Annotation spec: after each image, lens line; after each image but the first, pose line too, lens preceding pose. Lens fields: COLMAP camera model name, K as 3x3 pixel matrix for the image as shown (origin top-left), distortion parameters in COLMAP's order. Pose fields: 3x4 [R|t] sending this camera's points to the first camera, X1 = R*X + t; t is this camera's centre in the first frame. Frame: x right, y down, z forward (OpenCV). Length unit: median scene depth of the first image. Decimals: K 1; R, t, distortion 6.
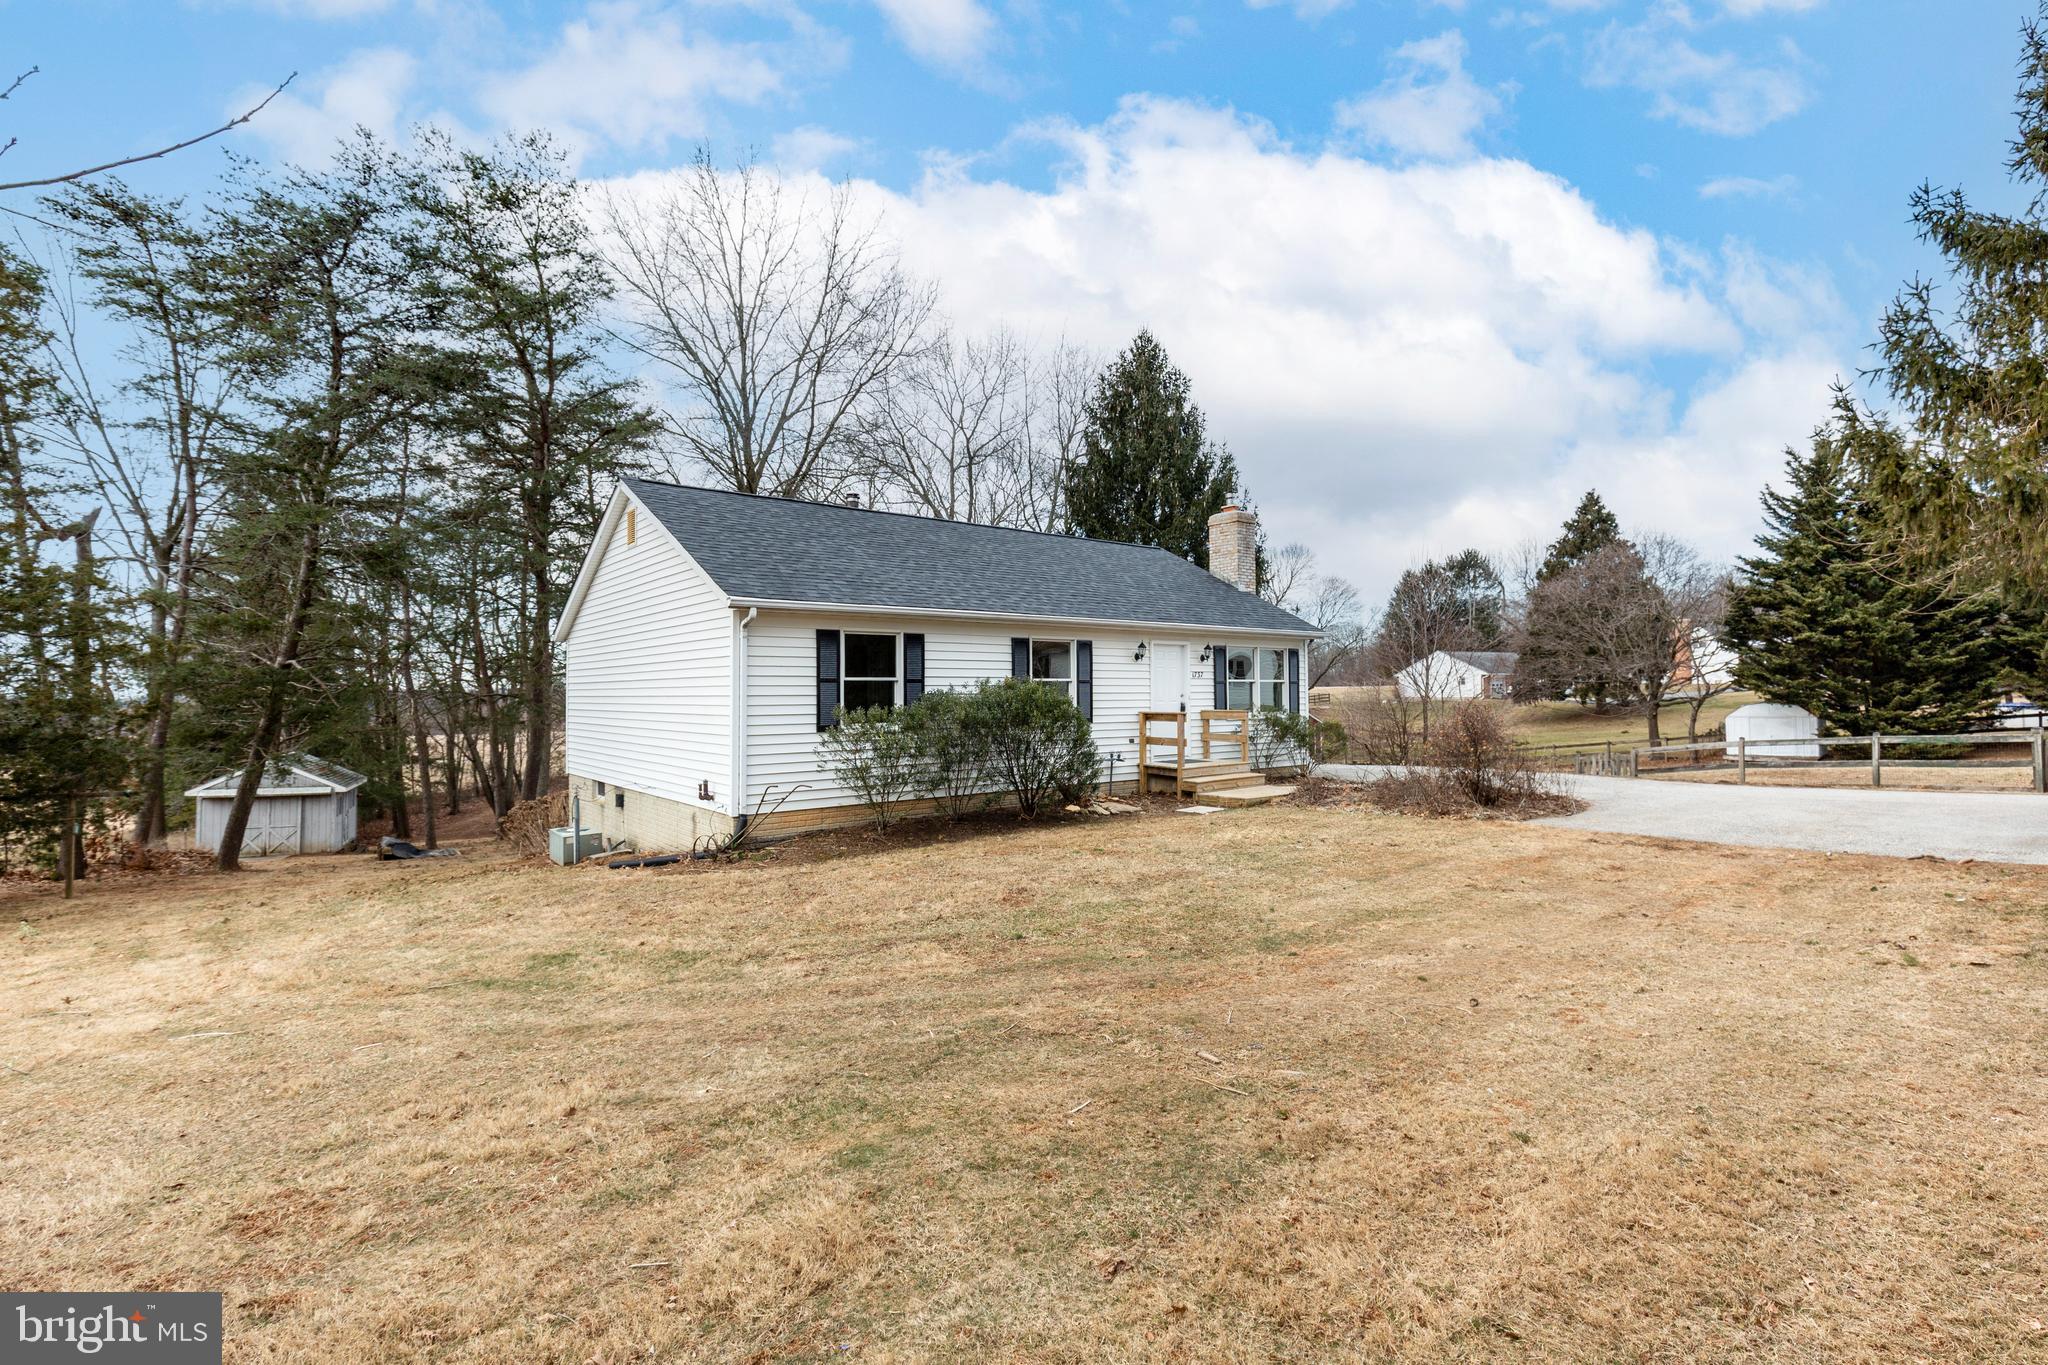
lens RADIAL K [[965.7, 0, 1030.8], [0, 965.7, 670.0], [0, 0, 1]] dist [0.000287, -0.000209]
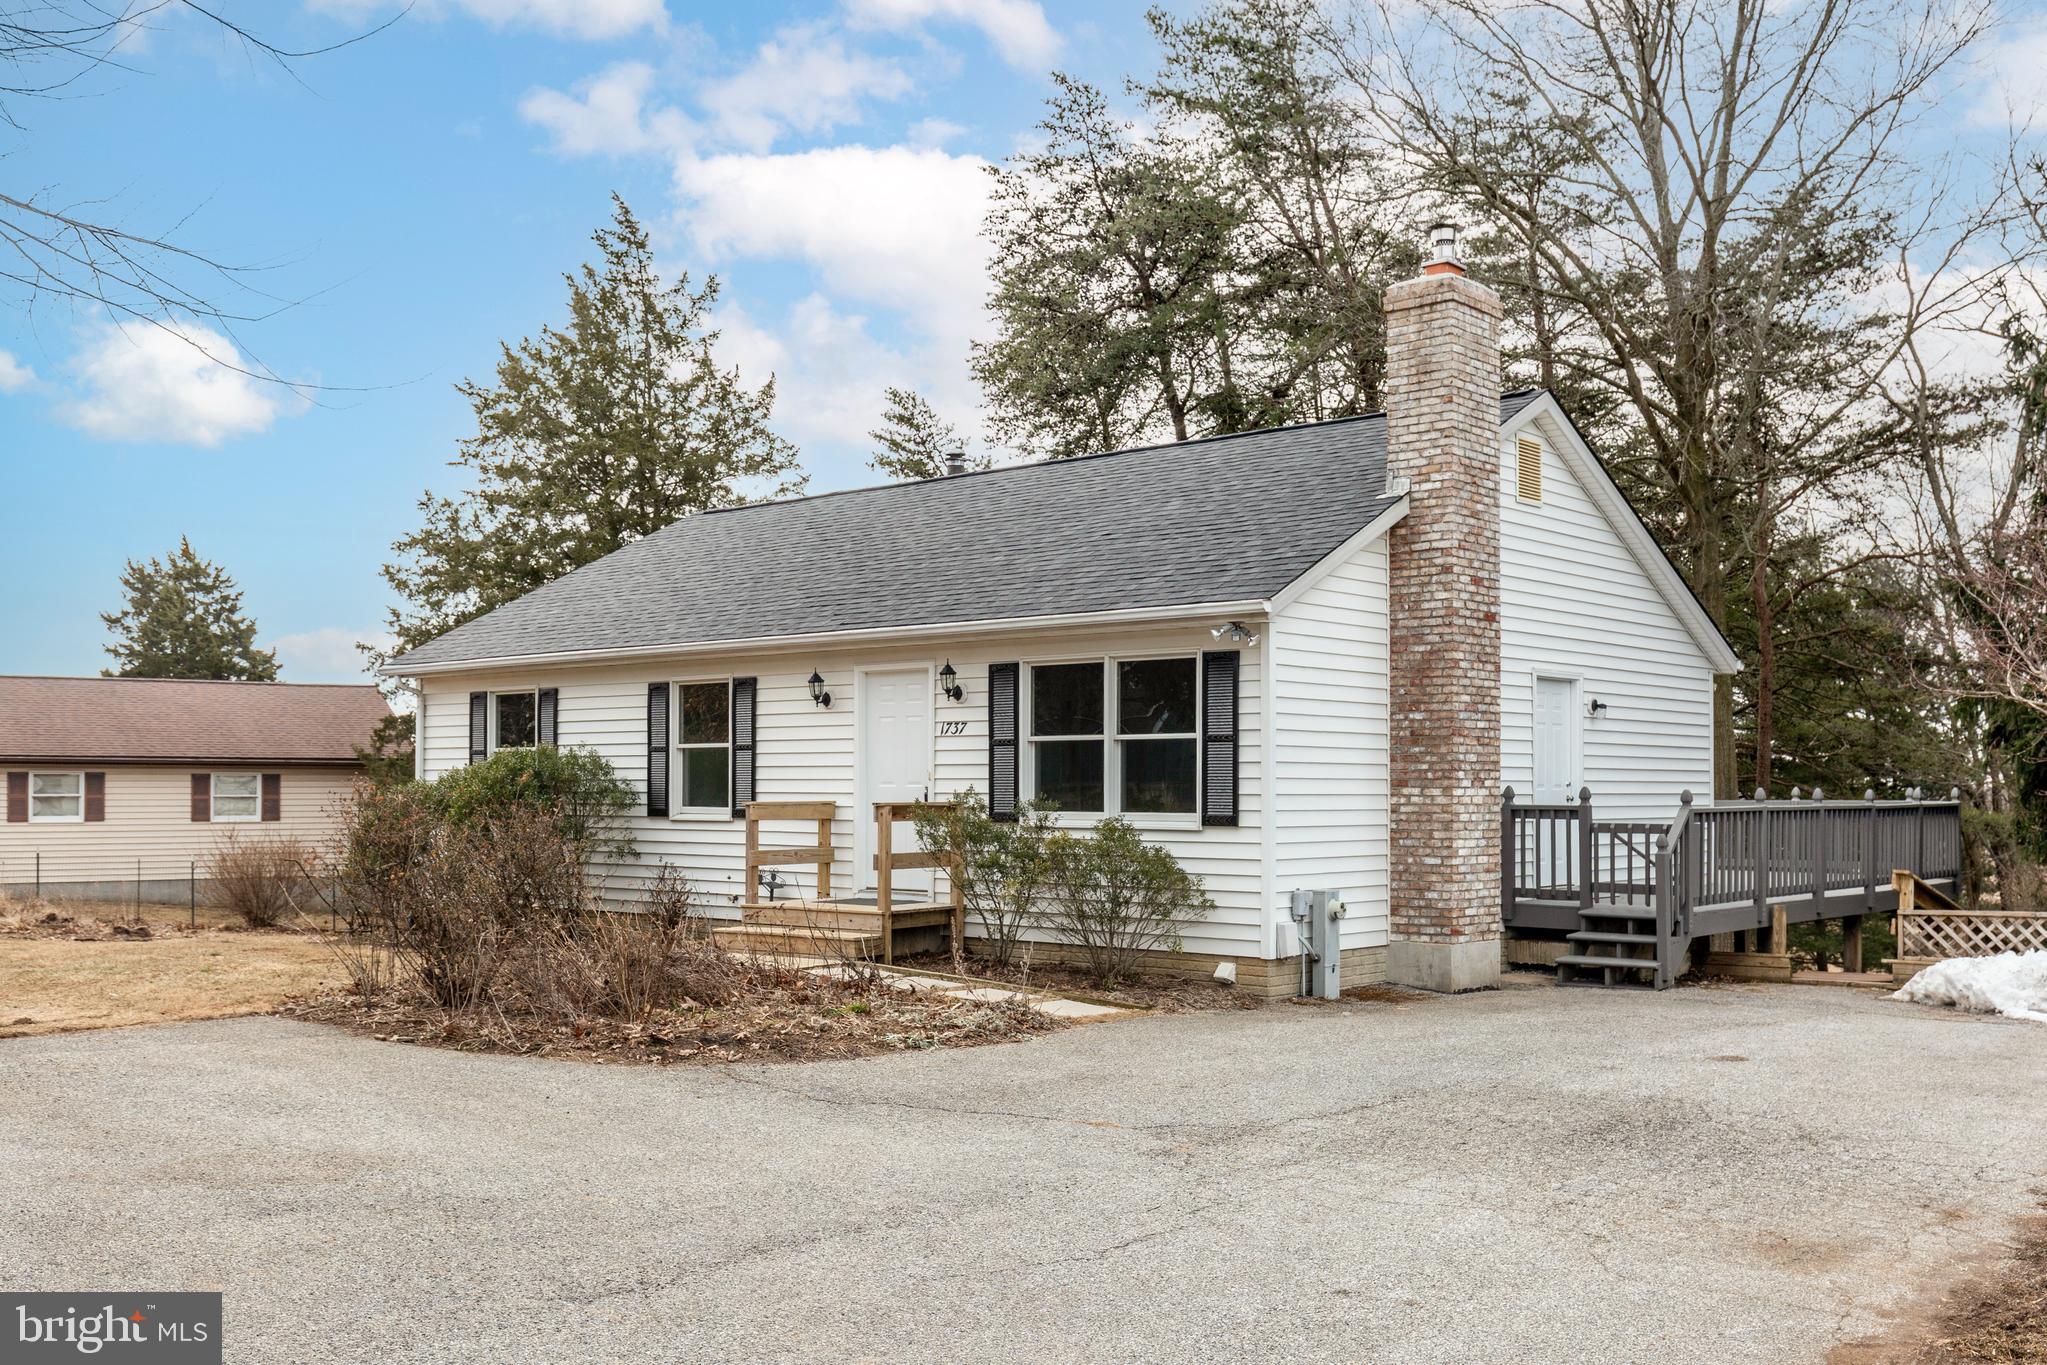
lens RADIAL K [[1950.0, 0, 1034.3], [0, 1950.0, 739.8], [0, 0, 1]] dist [0.002354, -0.008826]
pose [[0.157609, -0.013433, -0.987410, 1.255669], [0.023801, 0.999669, -0.009800, 0.023280], [0.987215, -0.021956, 0.157876, 0.980495]]
